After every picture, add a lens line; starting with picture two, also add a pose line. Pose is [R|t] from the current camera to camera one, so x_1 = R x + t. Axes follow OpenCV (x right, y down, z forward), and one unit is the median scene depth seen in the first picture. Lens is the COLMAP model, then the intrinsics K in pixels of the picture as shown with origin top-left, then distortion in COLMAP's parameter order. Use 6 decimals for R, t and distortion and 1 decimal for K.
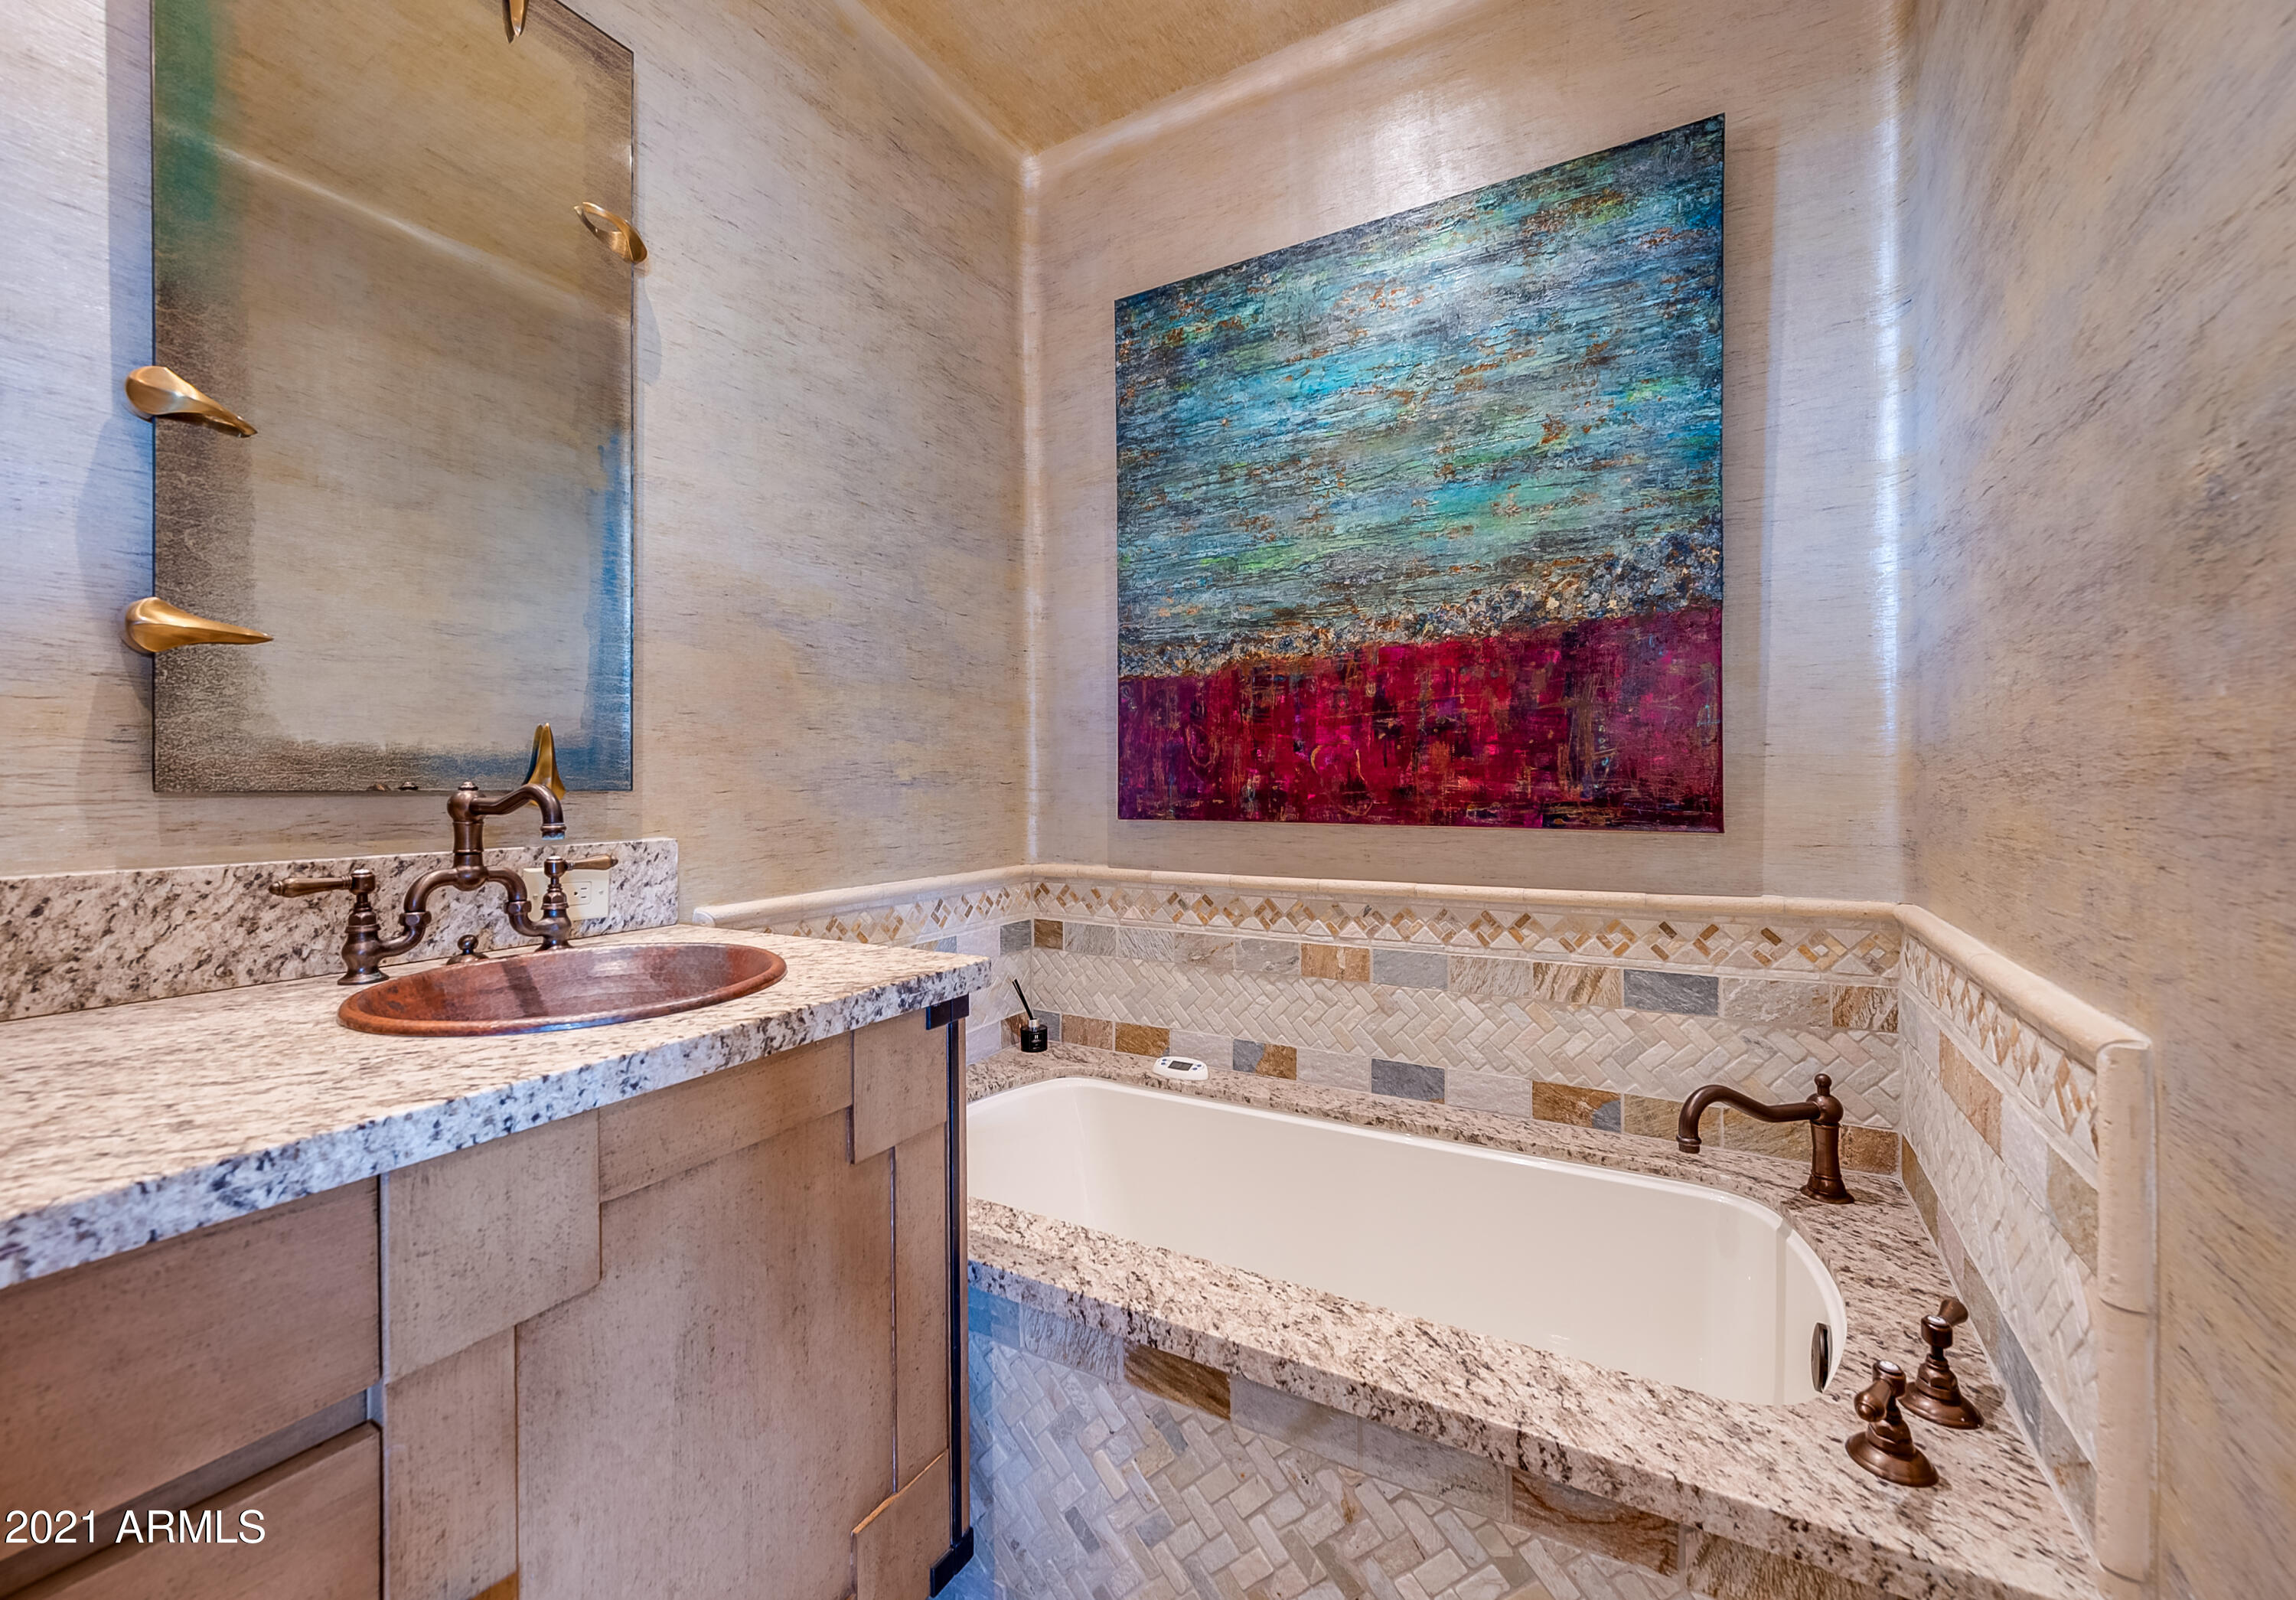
lens RADIAL K [[961.7, 0, 1148.0], [0, 961.7, 800.0], [0, 0, 1]] dist [0.009132, 0.000132]
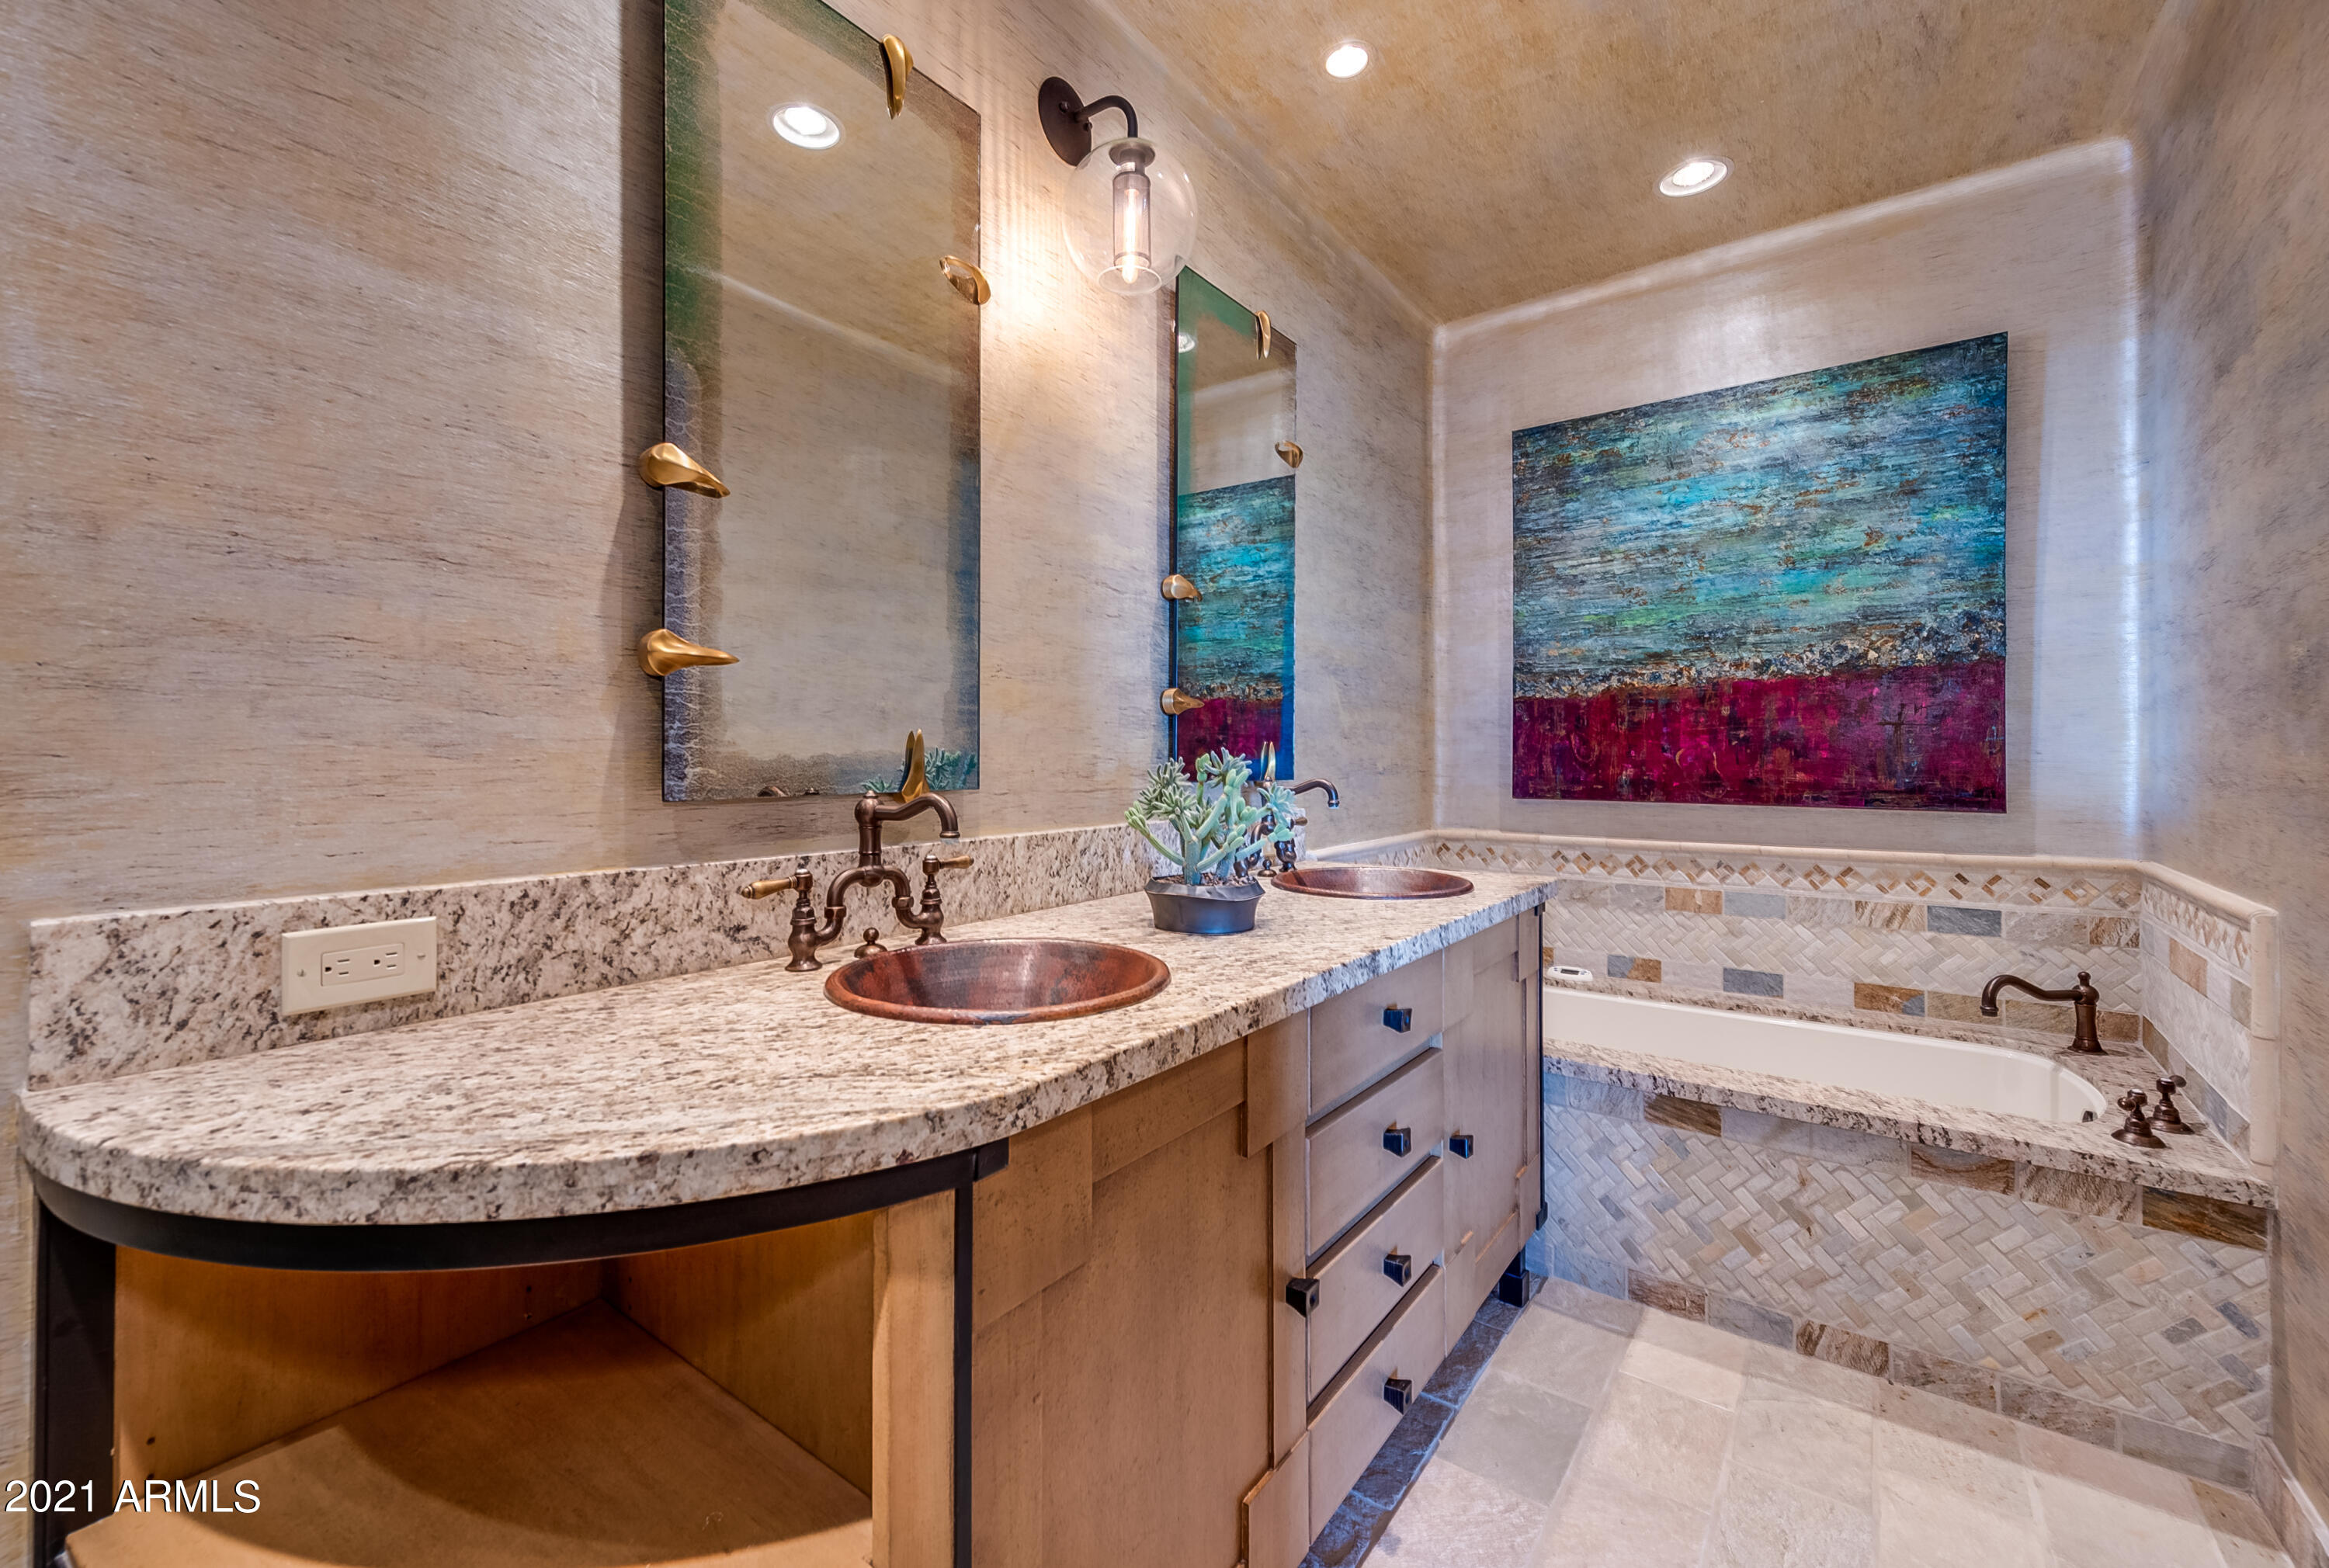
lens RADIAL K [[962.8, 0, 1159.9], [0, 962.8, 766.4], [0, 0, 1]] dist [0.012505, -0.000998]
pose [[0.992383, 0.005731, -0.123060, -0.469484], [-0.006598, 0.999956, -0.006632, -0.017094], [0.123016, 0.007393, 0.992377, -0.590389]]
